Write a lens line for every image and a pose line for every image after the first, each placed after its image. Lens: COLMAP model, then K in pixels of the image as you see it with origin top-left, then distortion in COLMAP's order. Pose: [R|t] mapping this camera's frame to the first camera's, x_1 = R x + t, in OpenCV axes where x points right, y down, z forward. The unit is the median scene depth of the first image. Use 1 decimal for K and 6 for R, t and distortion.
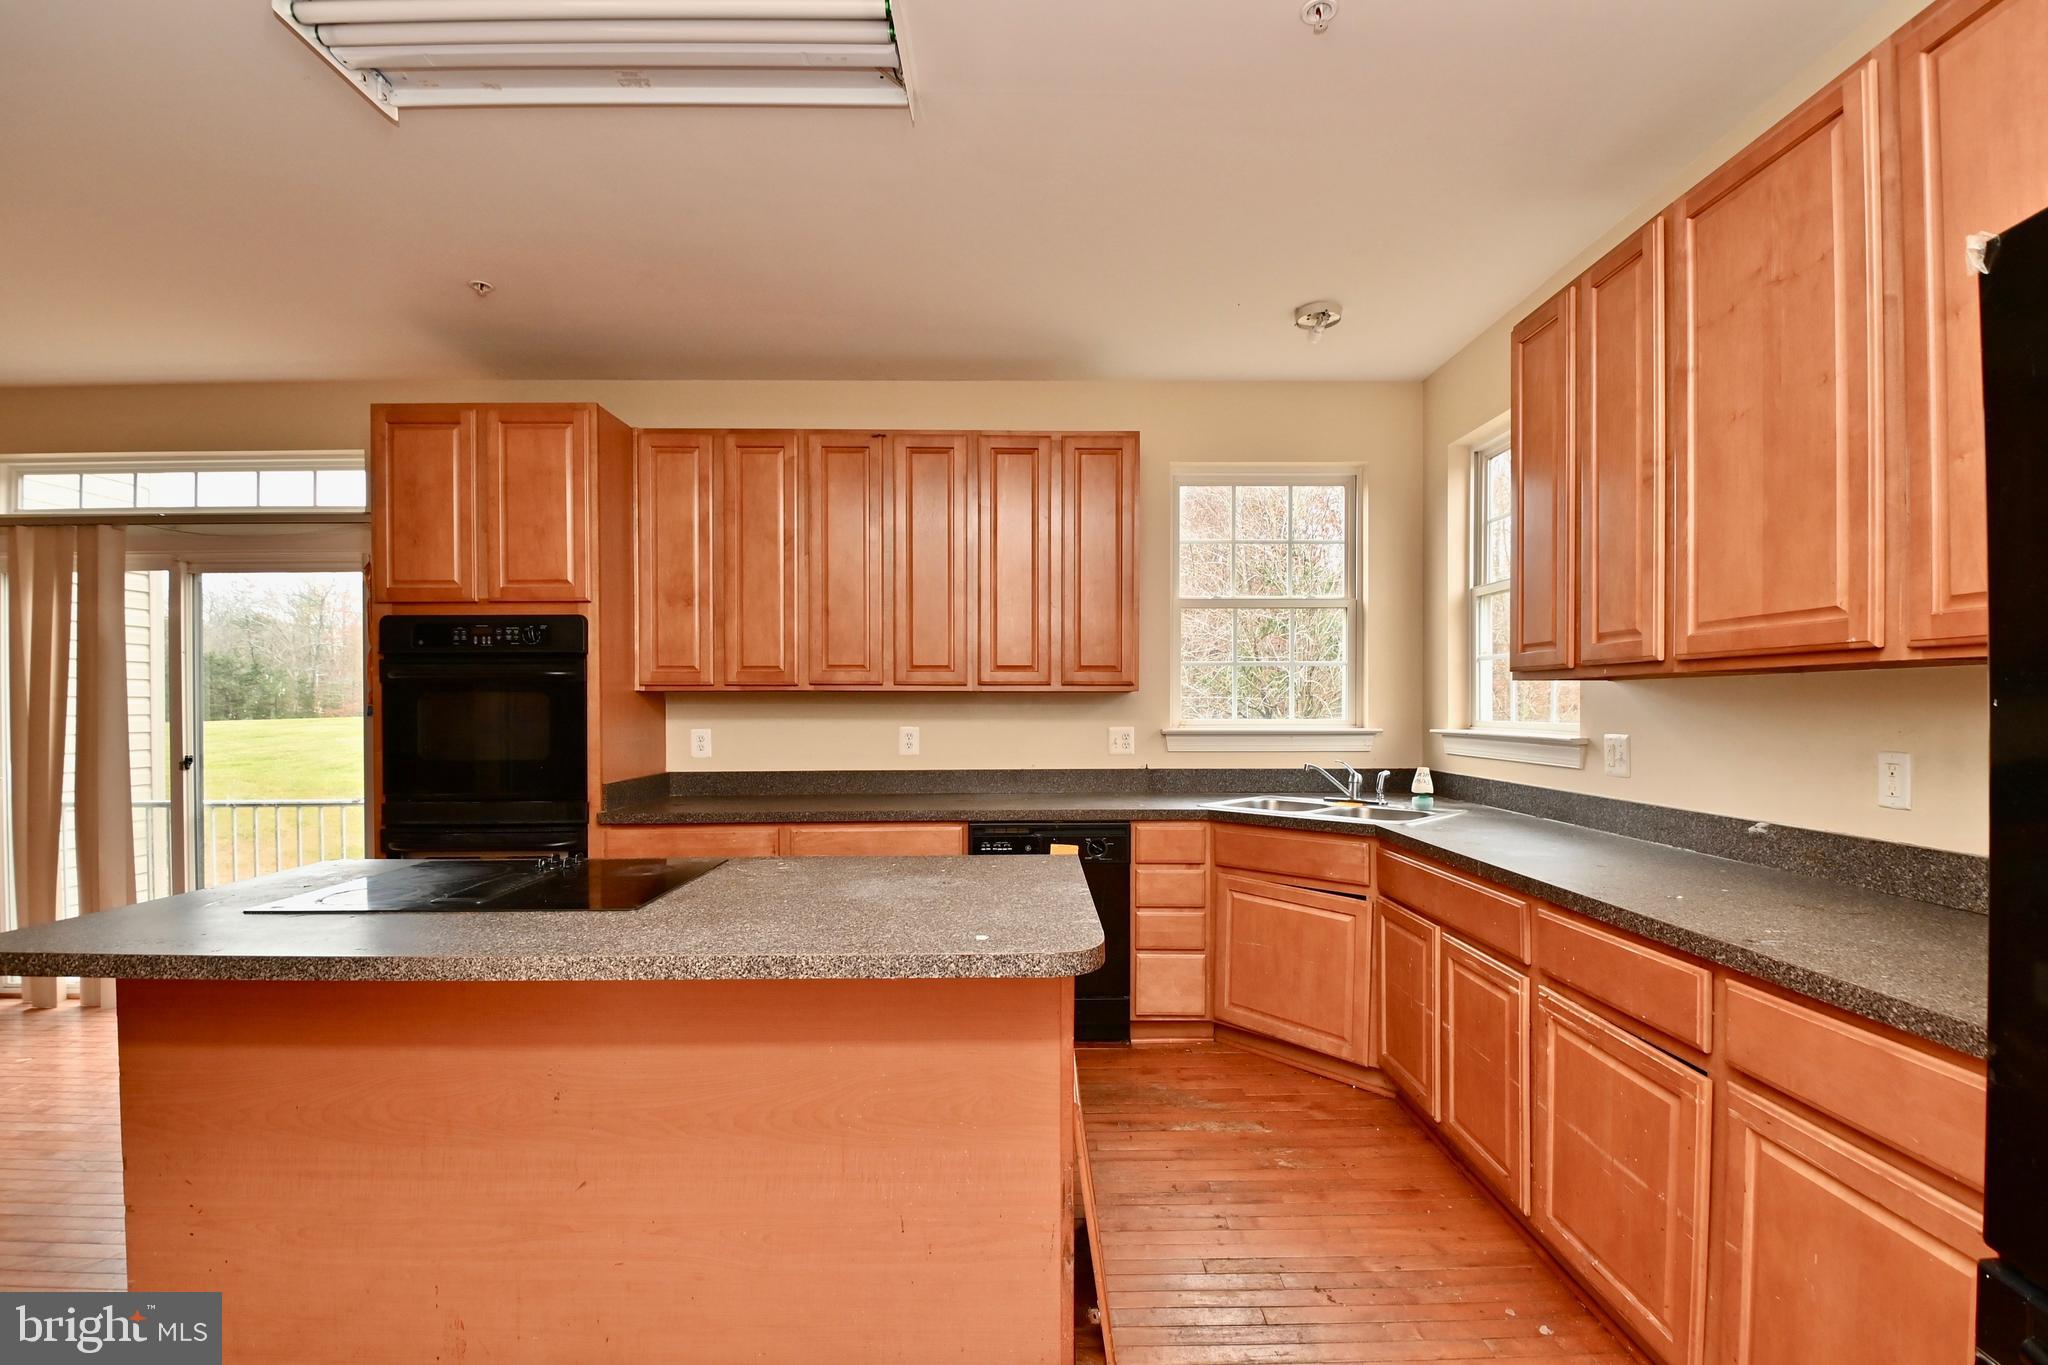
lens RADIAL K [[896.3, 0, 1039.2], [0, 896.3, 712.2], [0, 0, 1]] dist [0.023605, -0.028100]
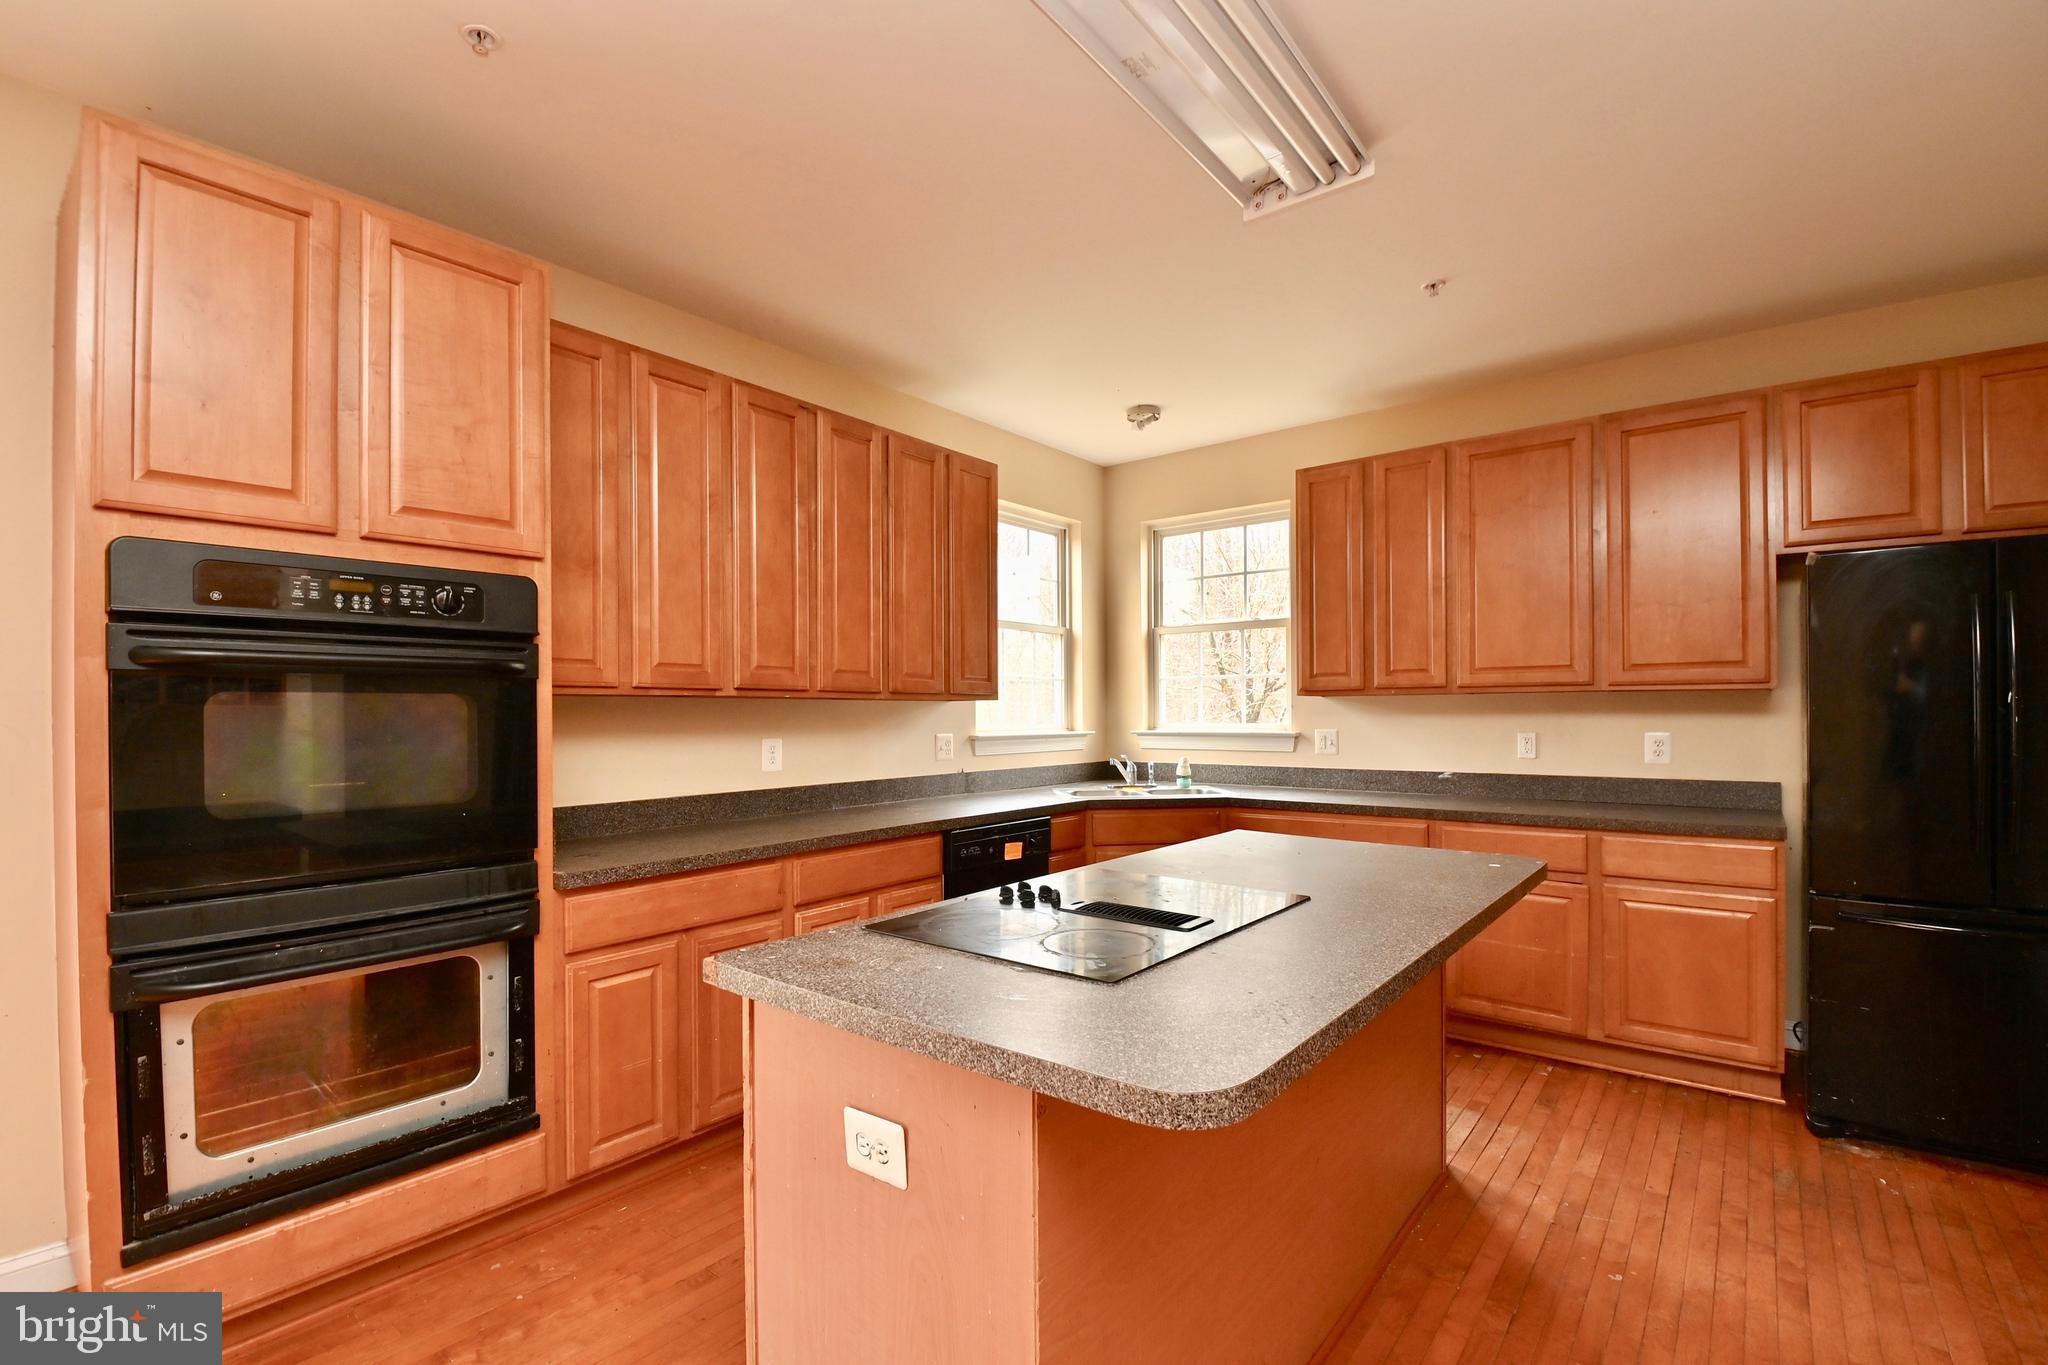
lens RADIAL K [[896.3, 0, 1039.2], [0, 896.3, 712.2], [0, 0, 1]] dist [0.023605, -0.028100]
pose [[0.627285, -0.001304, 0.778789, -0.781543], [0.010074, 0.999929, -0.006440, -0.001631], [-0.778725, 0.011885, 0.627253, 0.296791]]
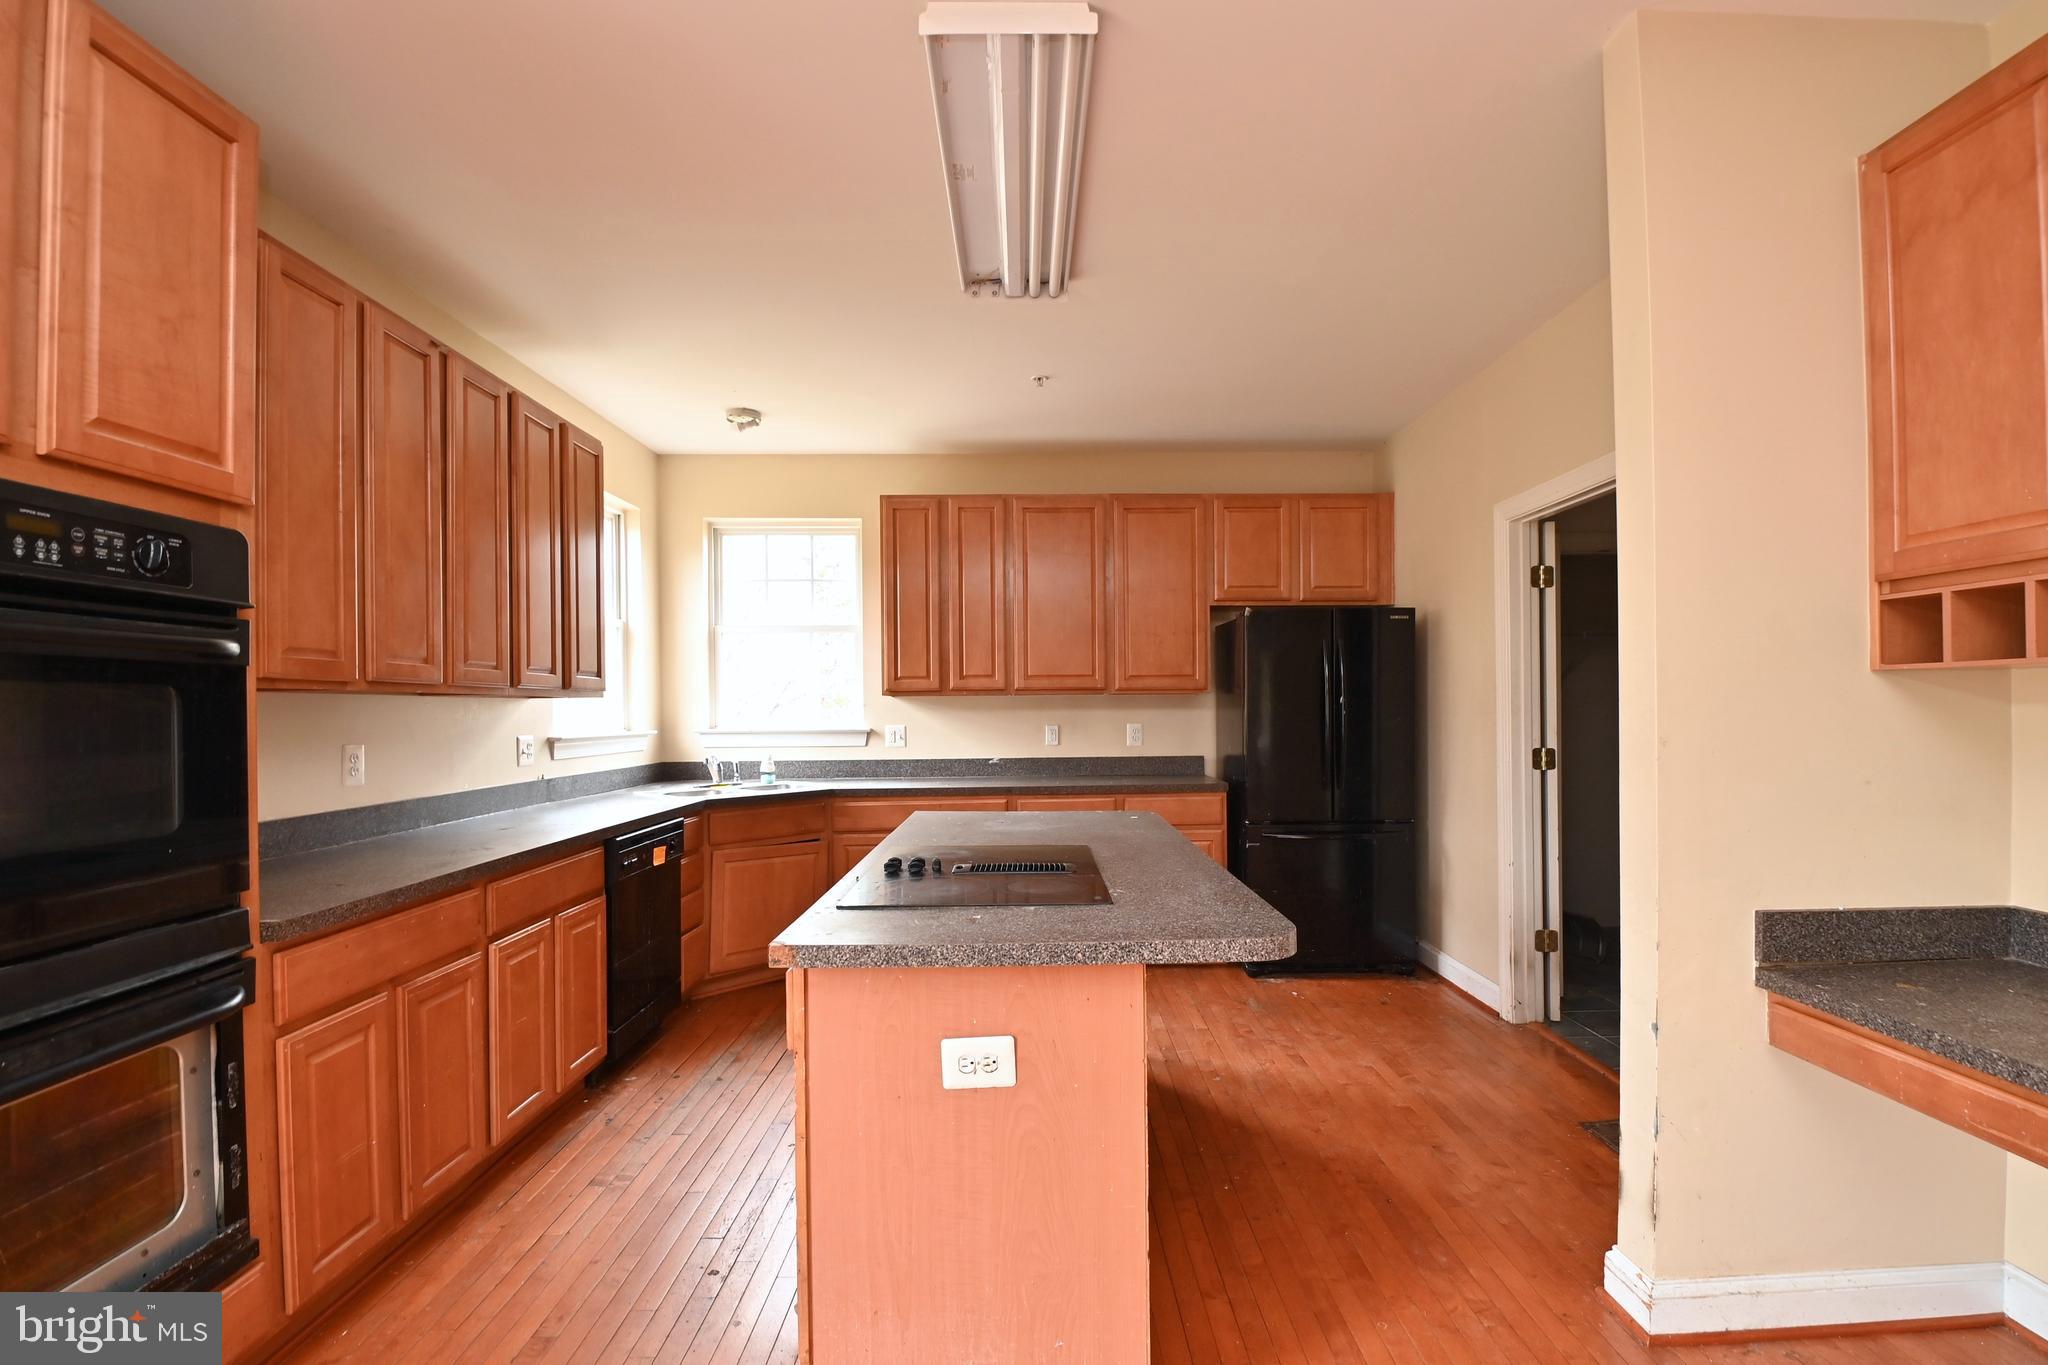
lens RADIAL K [[900.2, 0, 1041.3], [0, 900.2, 712.1], [0, 0, 1]] dist [0.009236, -0.016782]
pose [[-0.004554, -0.002559, 0.999986, -0.994597], [0.015628, 0.999874, 0.002630, -0.003055], [-0.999868, 0.015640, -0.004513, 0.558683]]
